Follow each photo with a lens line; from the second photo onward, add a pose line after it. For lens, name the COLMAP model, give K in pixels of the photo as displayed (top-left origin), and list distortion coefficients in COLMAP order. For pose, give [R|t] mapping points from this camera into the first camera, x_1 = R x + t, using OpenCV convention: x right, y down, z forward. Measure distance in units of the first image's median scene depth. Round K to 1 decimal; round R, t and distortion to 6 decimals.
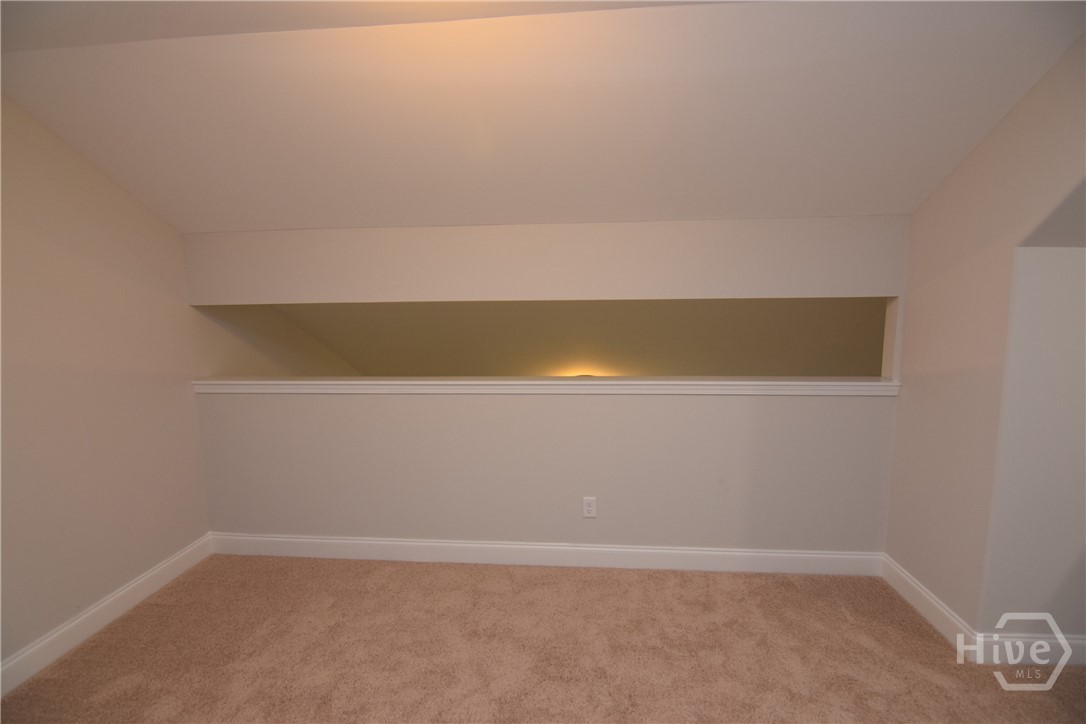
lens RADIAL K [[529.1, 0, 545.9], [0, 529.1, 363.9], [0, 0, 1]] dist [-0.001566, -0.009005]
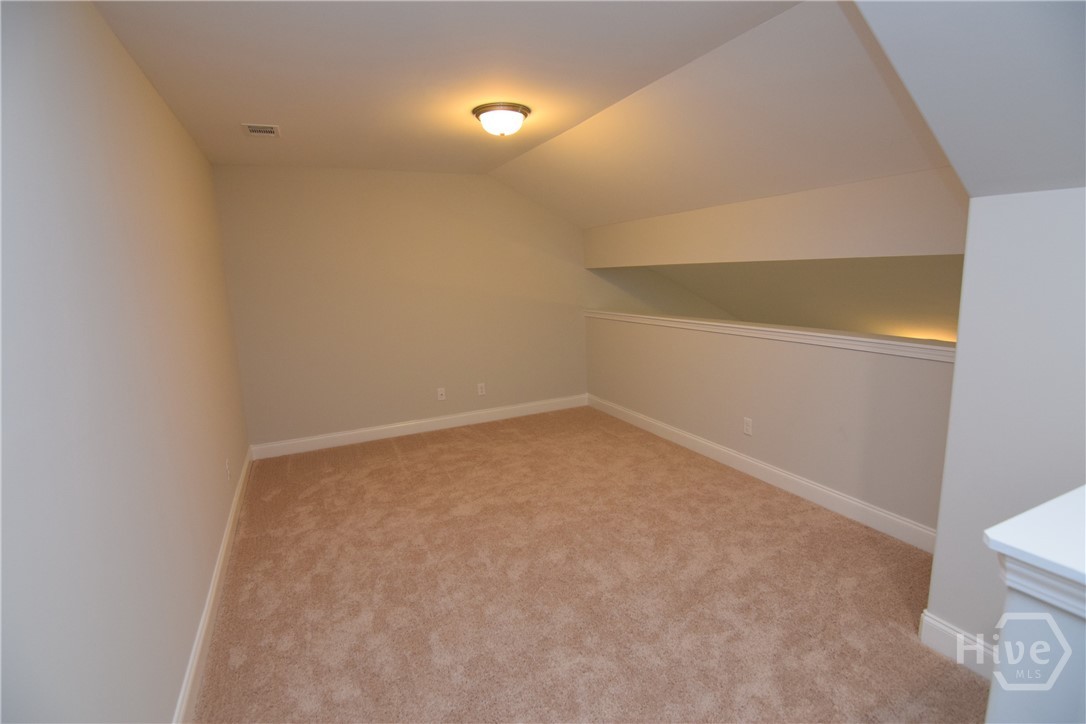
lens RADIAL K [[529.1, 0, 545.9], [0, 529.1, 363.9], [0, 0, 1]] dist [-0.001566, -0.009005]
pose [[0.500616, 0.144182, -0.853578, 0.901177], [-0.076518, 0.989543, 0.122271, 0.003965], [0.862281, 0.004103, 0.506414, -0.061765]]
